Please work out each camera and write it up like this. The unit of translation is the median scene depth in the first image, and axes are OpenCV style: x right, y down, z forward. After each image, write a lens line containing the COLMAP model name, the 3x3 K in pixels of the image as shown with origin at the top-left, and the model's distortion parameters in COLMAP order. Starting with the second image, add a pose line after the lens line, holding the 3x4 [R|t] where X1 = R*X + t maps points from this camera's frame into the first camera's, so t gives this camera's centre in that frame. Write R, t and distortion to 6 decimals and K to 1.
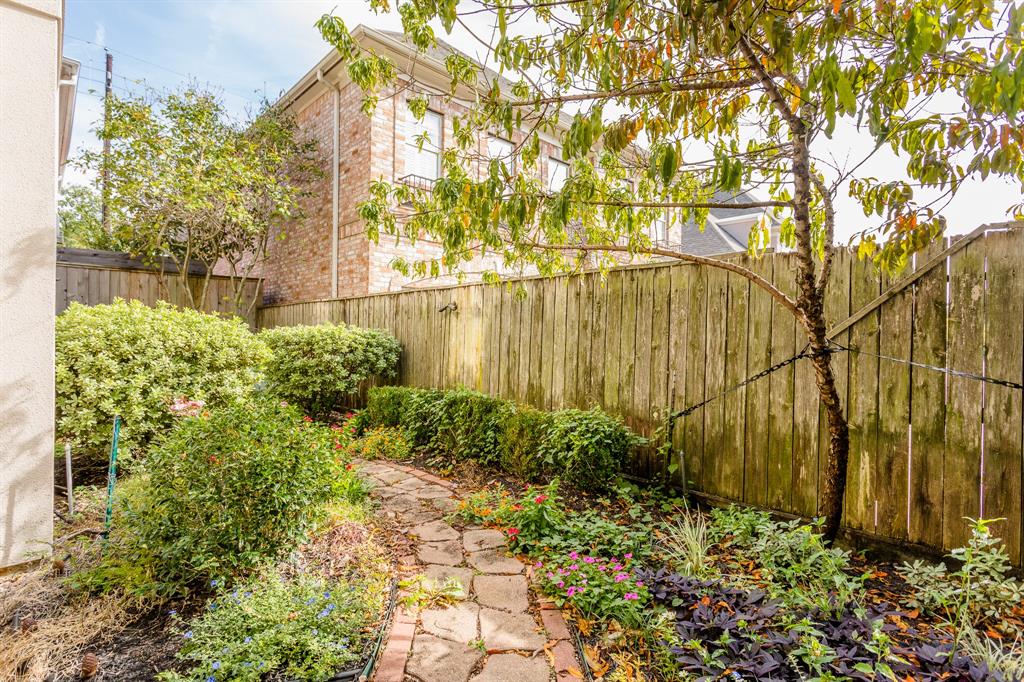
lens RADIAL K [[497.6, 0, 491.3], [0, 497.6, 339.2], [0, 0, 1]] dist [0.003111, 0.001751]
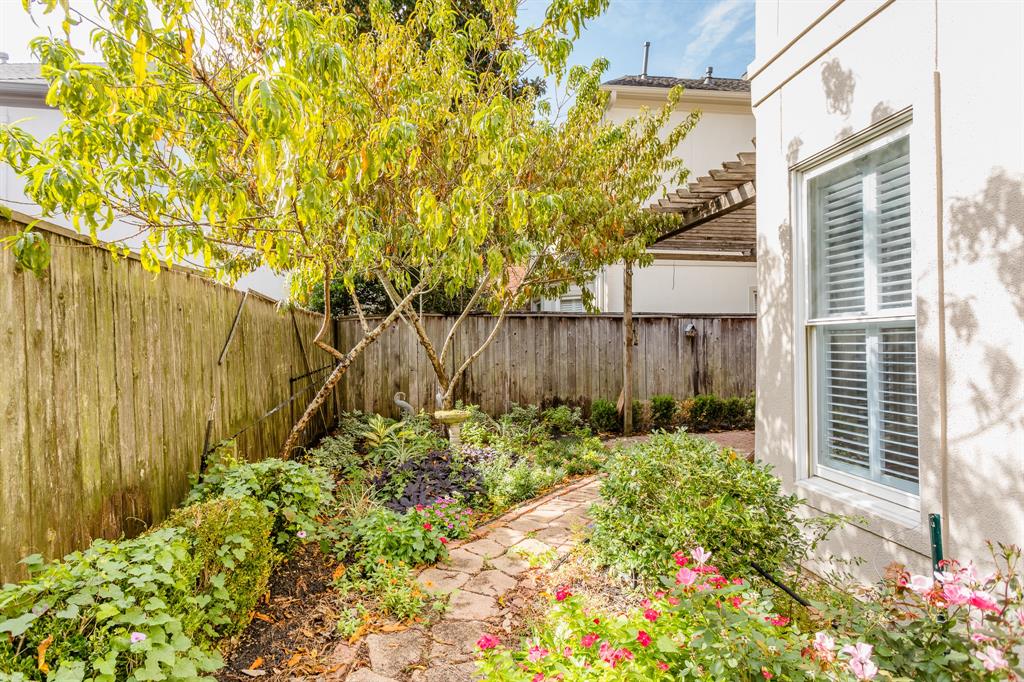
lens RADIAL K [[505.3, 0, 498.9], [0, 505.3, 340.7], [0, 0, 1]] dist [0.000947, 0.001002]
pose [[-0.819645, 0.001530, 0.572869, -0.509264], [0.002406, 0.999997, 0.000771, -0.033435], [-0.572866, 0.002011, -0.819646, 1.369121]]
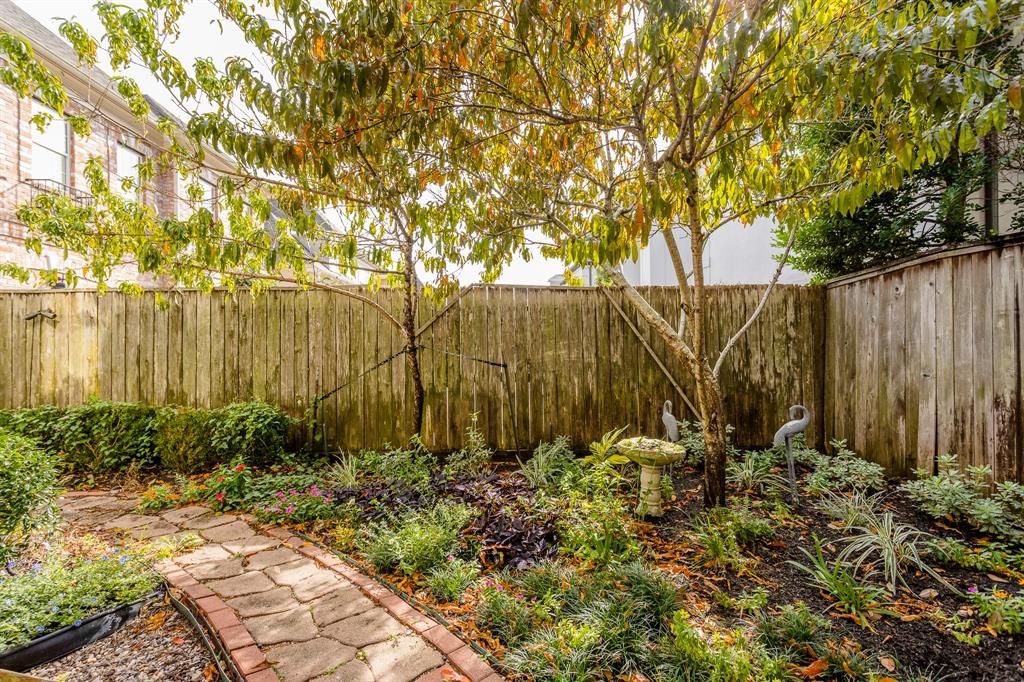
lens RADIAL K [[505.3, 0, 498.9], [0, 505.3, 340.7], [0, 0, 1]] dist [0.000947, 0.001002]
pose [[0.672524, -0.019788, 0.739811, -0.319749], [0.024549, 0.999689, 0.004423, -0.003888], [-0.739668, 0.015187, 0.672801, -0.312151]]
